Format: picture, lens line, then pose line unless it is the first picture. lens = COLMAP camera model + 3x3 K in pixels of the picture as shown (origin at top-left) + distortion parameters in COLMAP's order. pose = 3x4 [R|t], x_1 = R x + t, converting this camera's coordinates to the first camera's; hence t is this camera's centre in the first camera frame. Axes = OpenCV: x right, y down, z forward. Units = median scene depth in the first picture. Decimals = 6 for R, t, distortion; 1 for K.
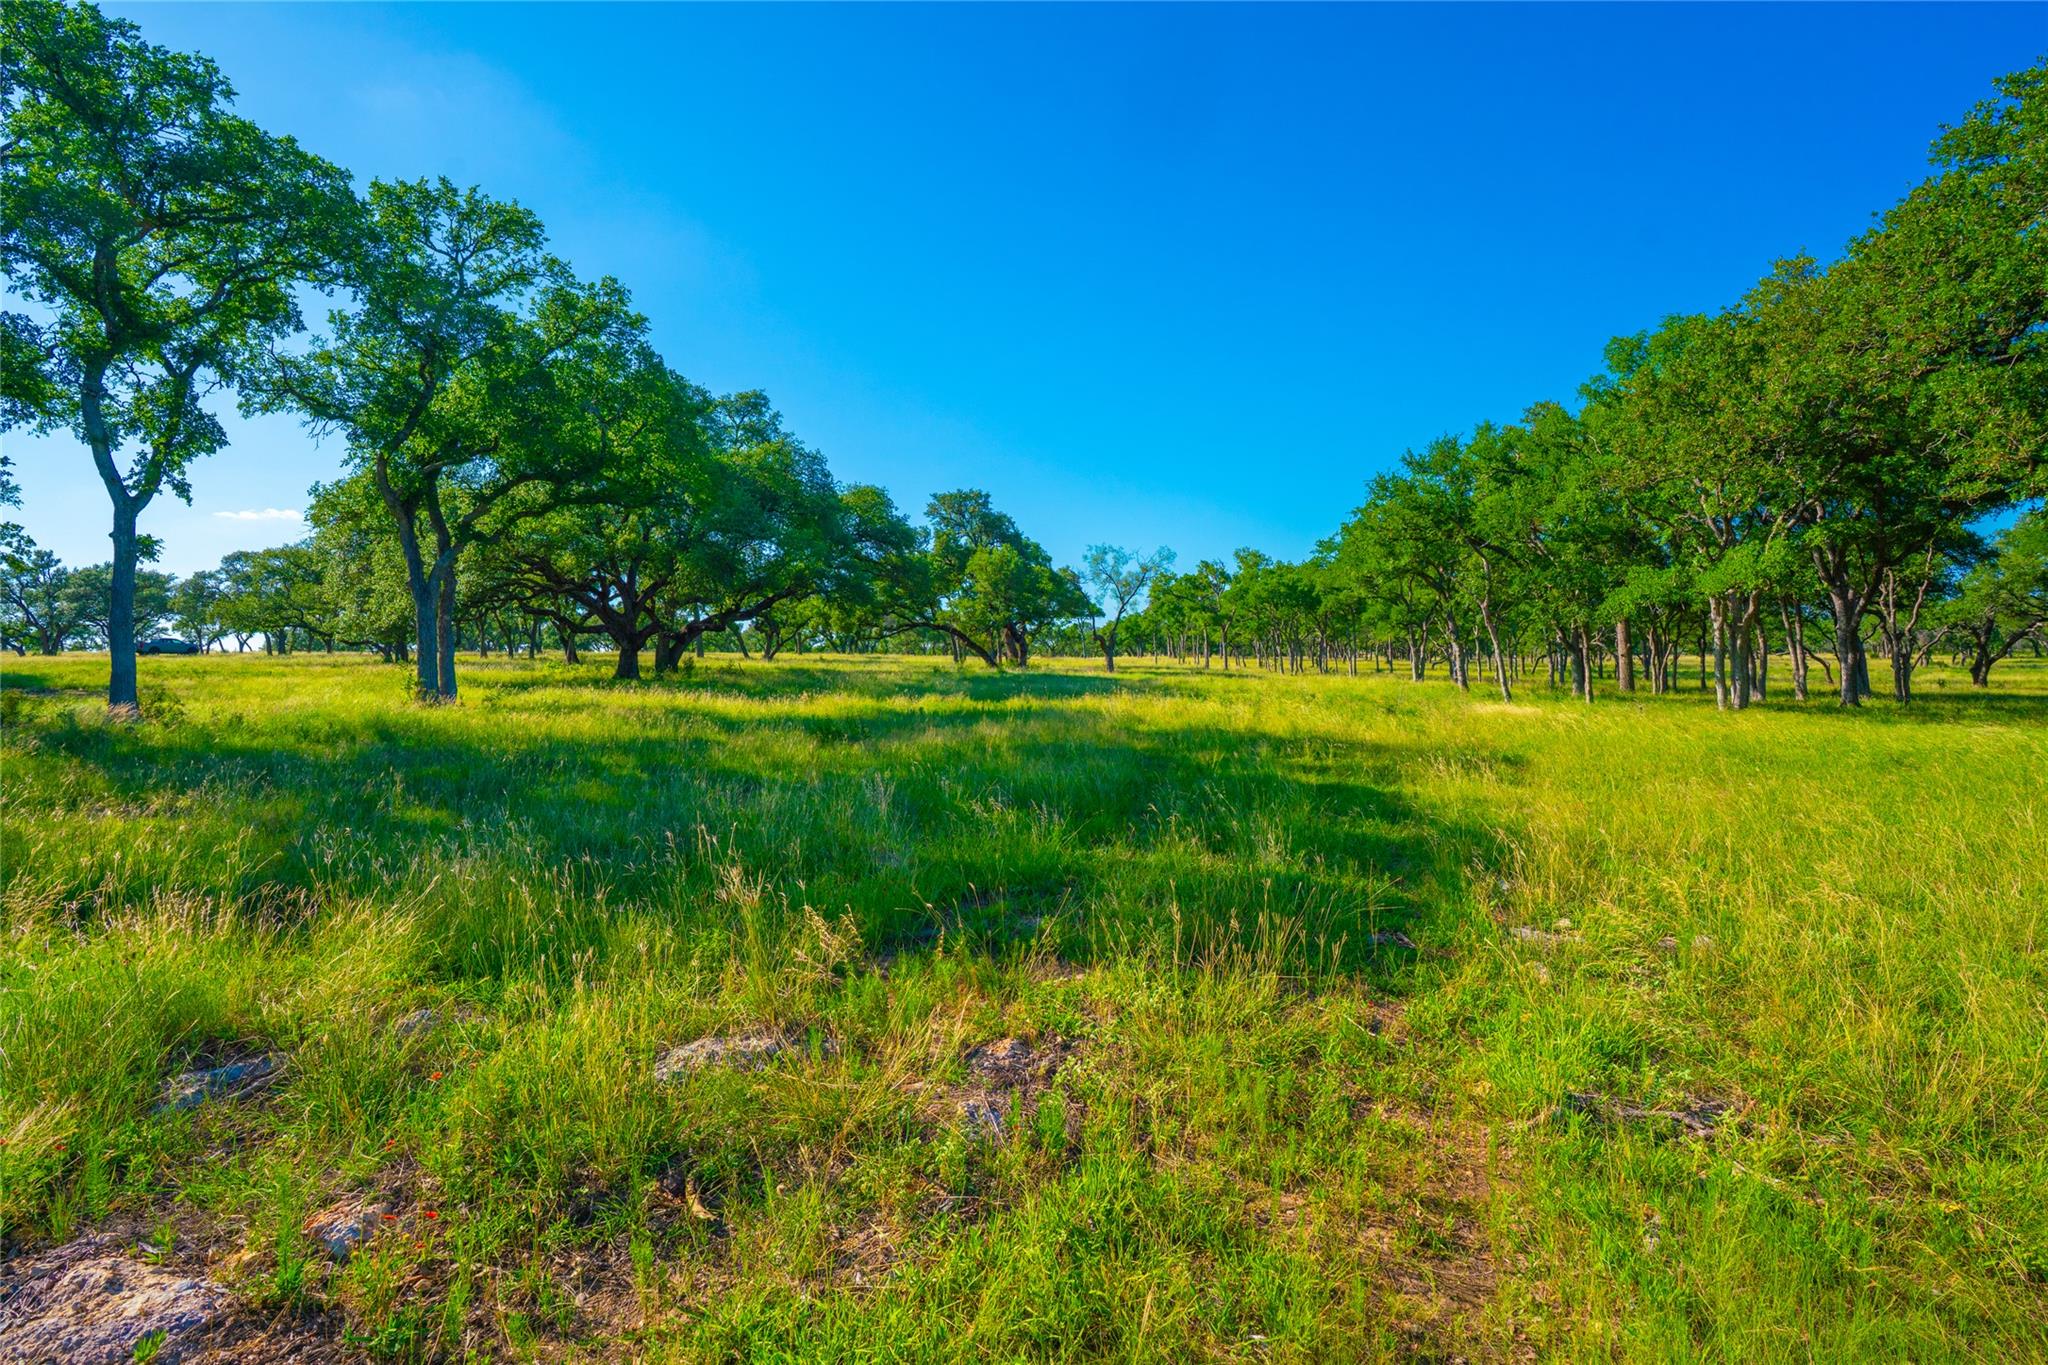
lens RADIAL K [[968.4, 0, 1025.6], [0, 968.4, 676.9], [0, 0, 1]] dist [-0.001457, -0.000021]
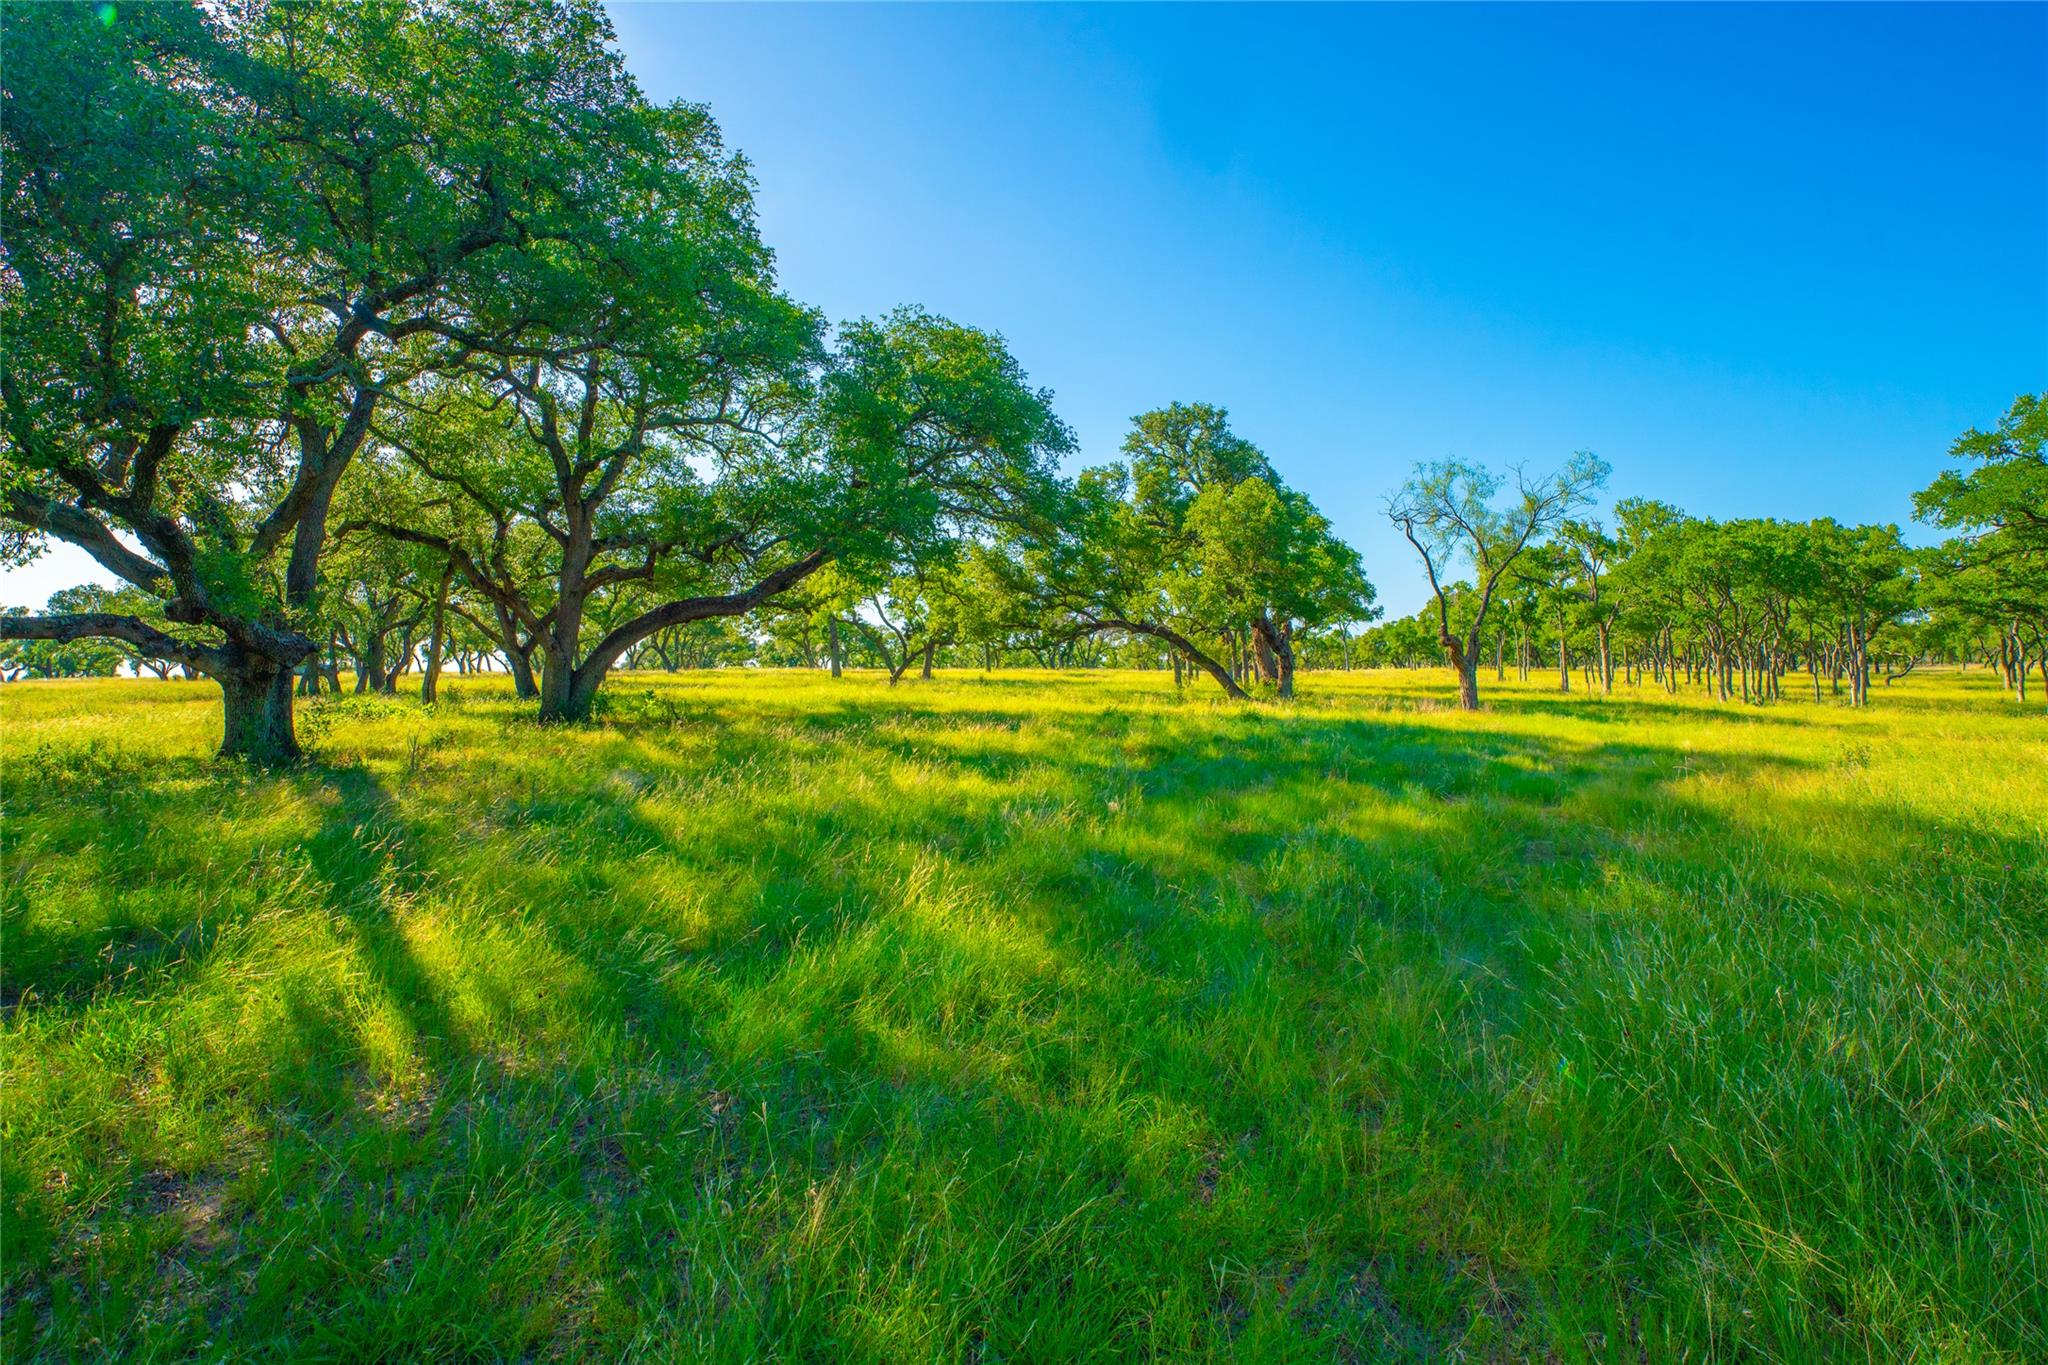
lens RADIAL K [[968.4, 0, 1034.6], [0, 968.4, 684.9], [0, 0, 1]] dist [-0.001457, -0.000021]
pose [[0.970383, -0.009469, -0.241385, -0.009133], [0.008210, 0.999947, -0.006220, -0.012711], [0.241431, 0.004054, 0.970409, 0.391670]]
